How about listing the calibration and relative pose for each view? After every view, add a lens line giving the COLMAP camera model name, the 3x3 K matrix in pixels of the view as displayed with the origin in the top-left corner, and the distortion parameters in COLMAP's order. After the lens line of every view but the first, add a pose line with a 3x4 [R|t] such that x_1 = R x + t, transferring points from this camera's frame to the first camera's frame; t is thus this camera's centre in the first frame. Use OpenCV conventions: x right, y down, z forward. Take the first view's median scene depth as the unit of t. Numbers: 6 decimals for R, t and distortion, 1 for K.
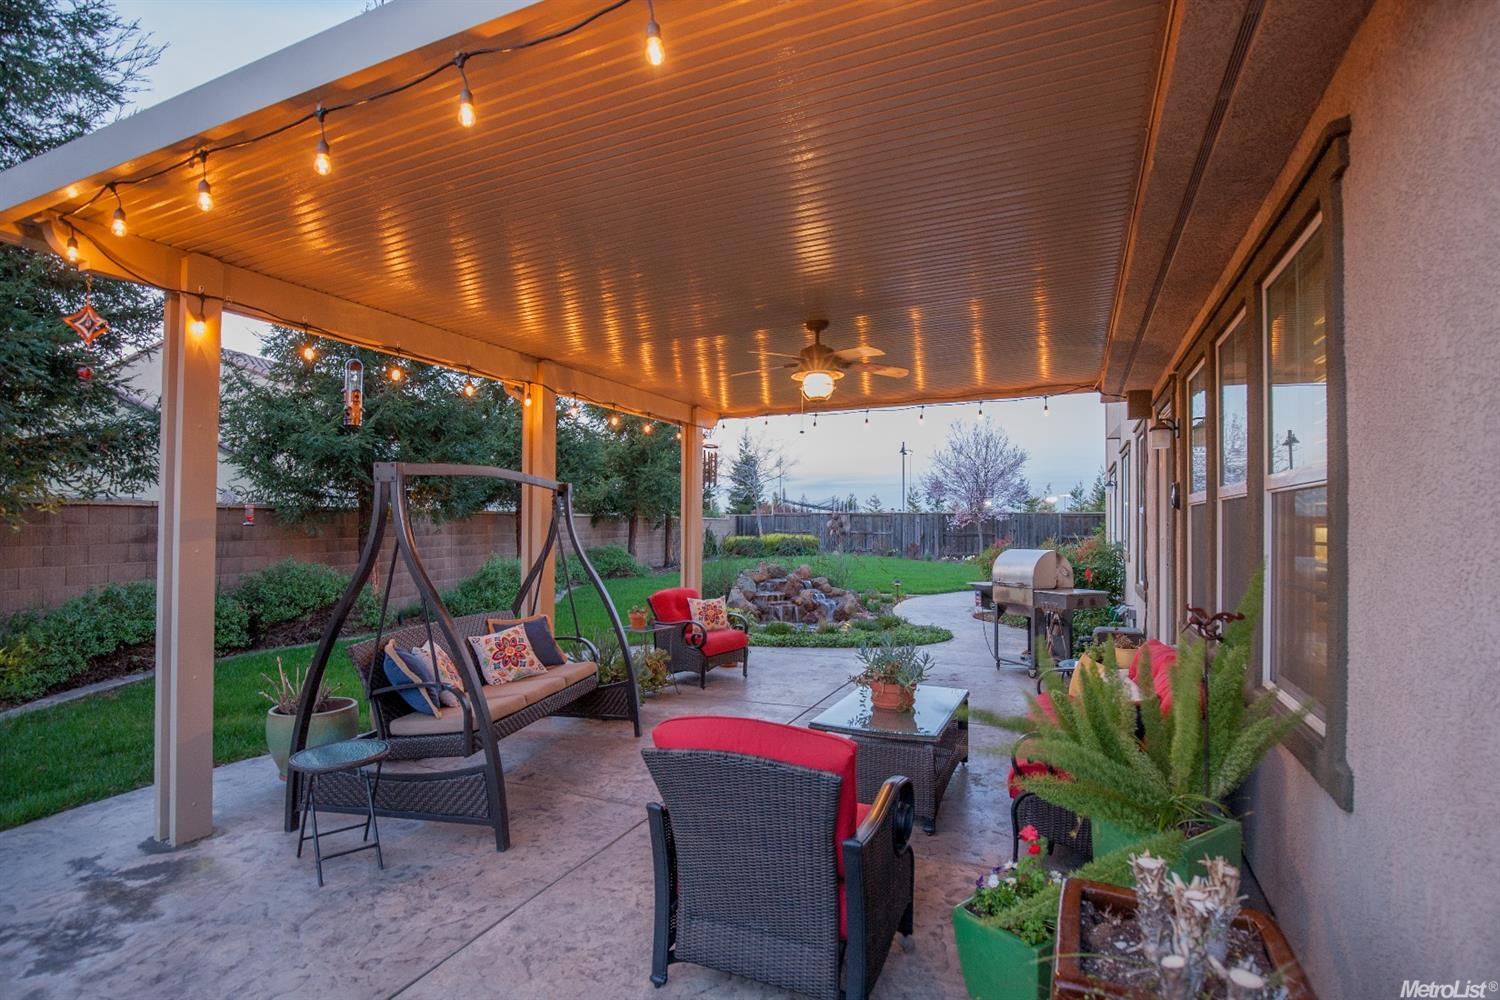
lens RADIAL K [[715.8, 0, 750.0], [0, 715.8, 500.0], [0, 0, 1]] dist [-0.001849, -0.000404]
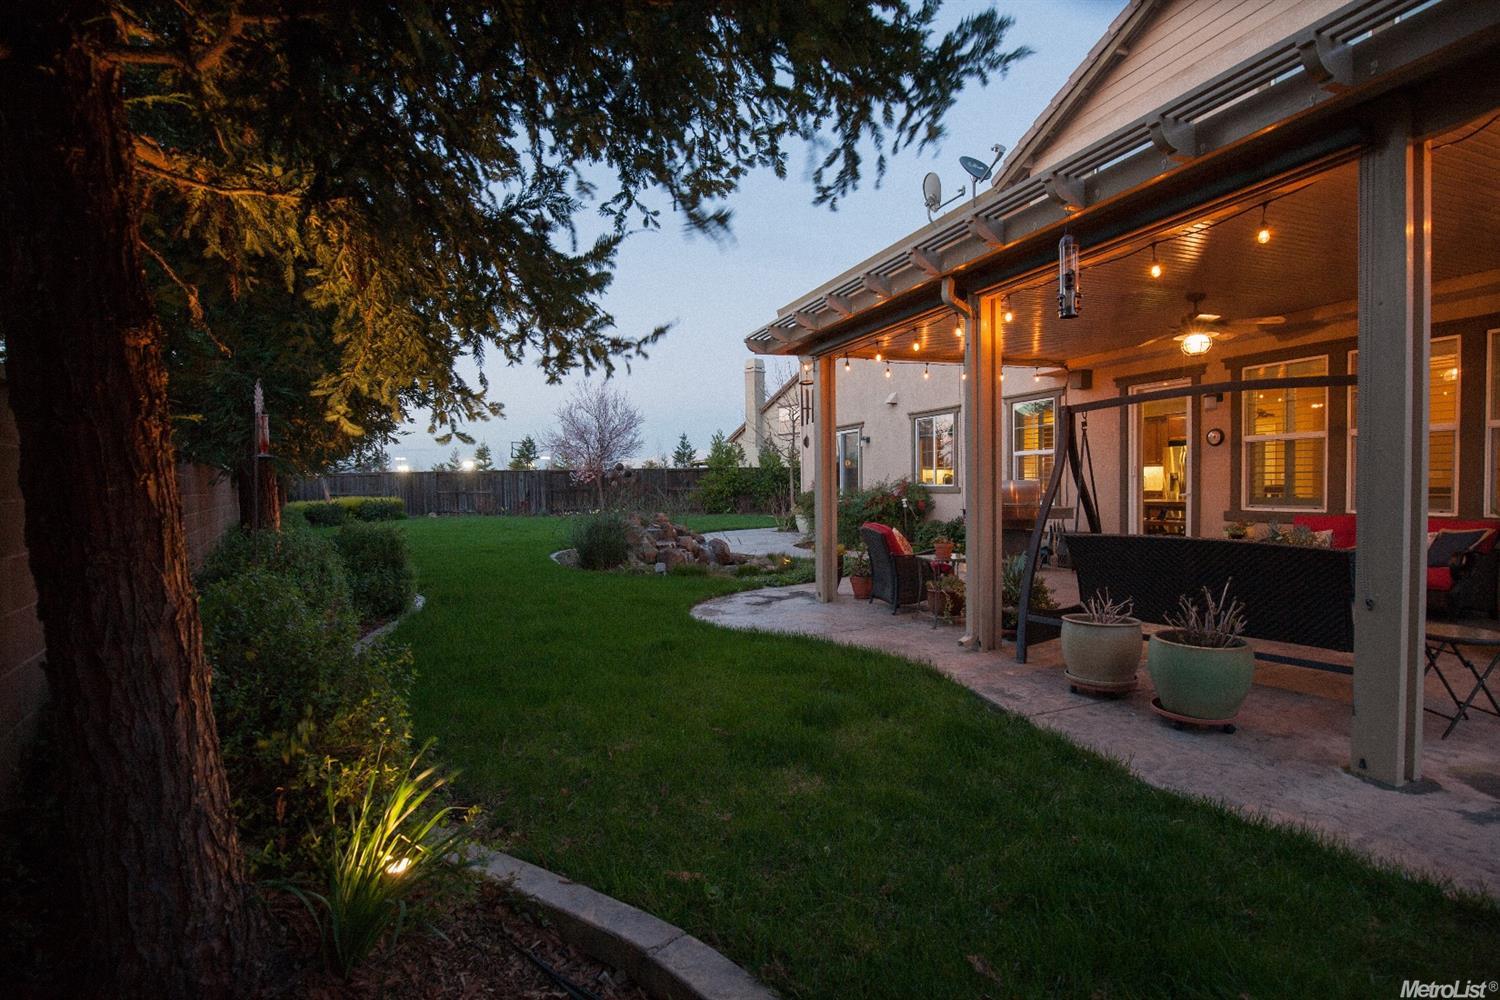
lens RADIAL K [[694.9, 0, 750.0], [0, 694.9, 500.0], [0, 0, 1]] dist [-0.000076, 0.000081]
pose [[0.694134, -0.034061, 0.719040, -0.261913], [-0.001838, 0.998793, 0.049087, 0.013584], [-0.719843, -0.035394, 0.693233, 0.133930]]
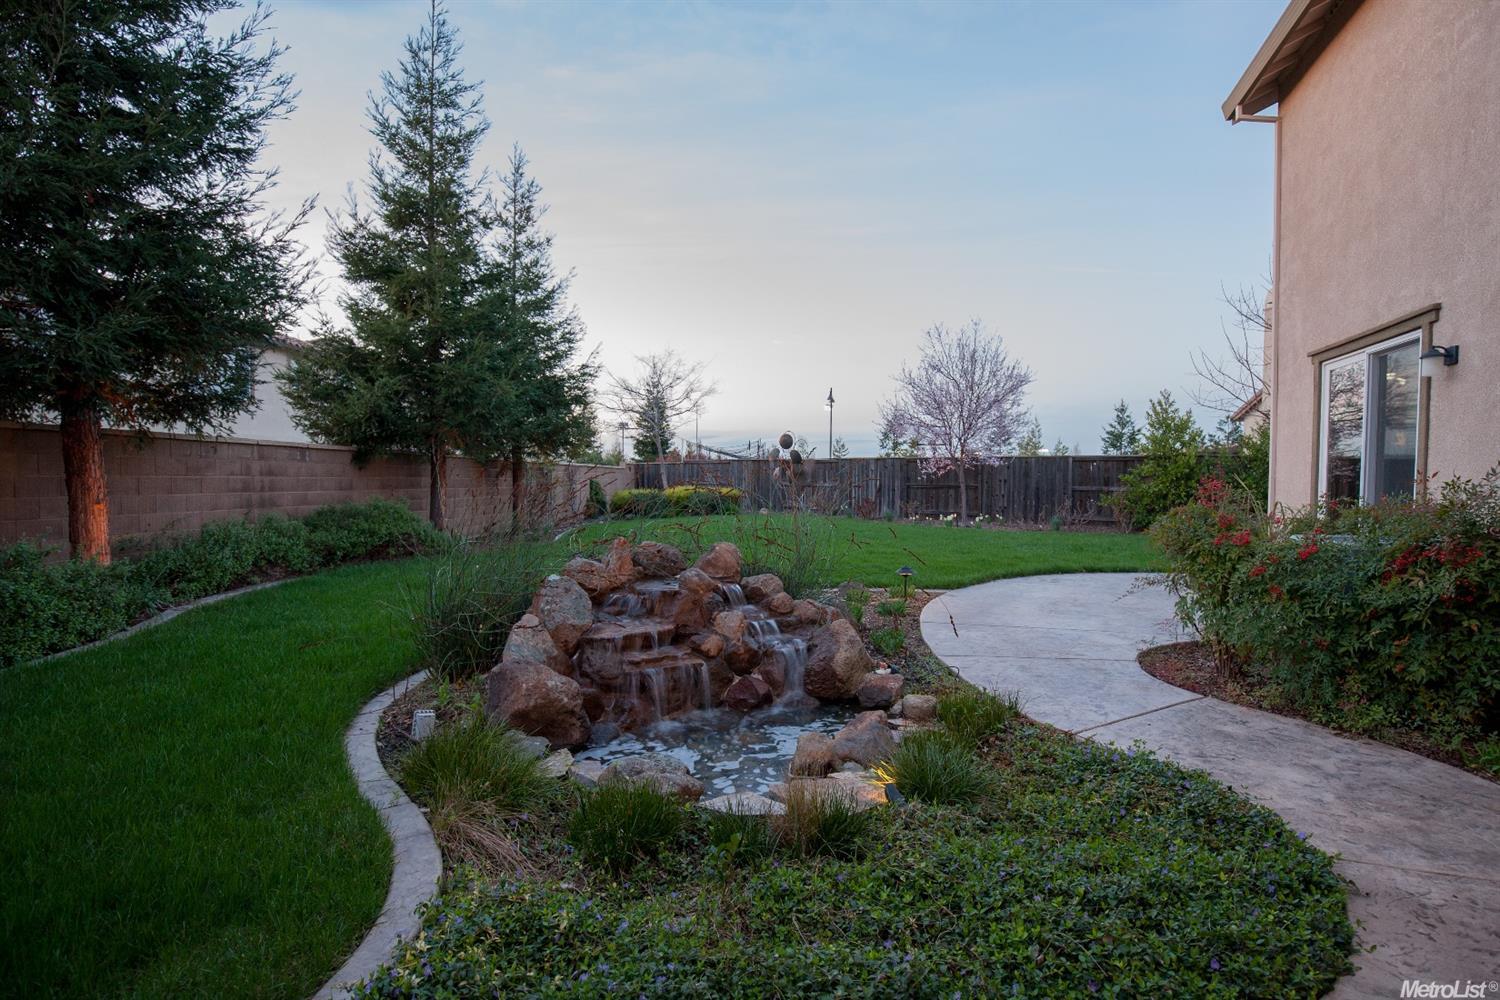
lens RADIAL K [[715.8, 0, 750.0], [0, 715.8, 500.0], [0, 0, 1]] dist [-0.001849, -0.000404]
pose [[0.993420, -0.002693, 0.114495, 0.021689], [-0.004117, 0.998238, 0.059197, 0.020724], [-0.114453, -0.059279, 0.991658, 0.298602]]
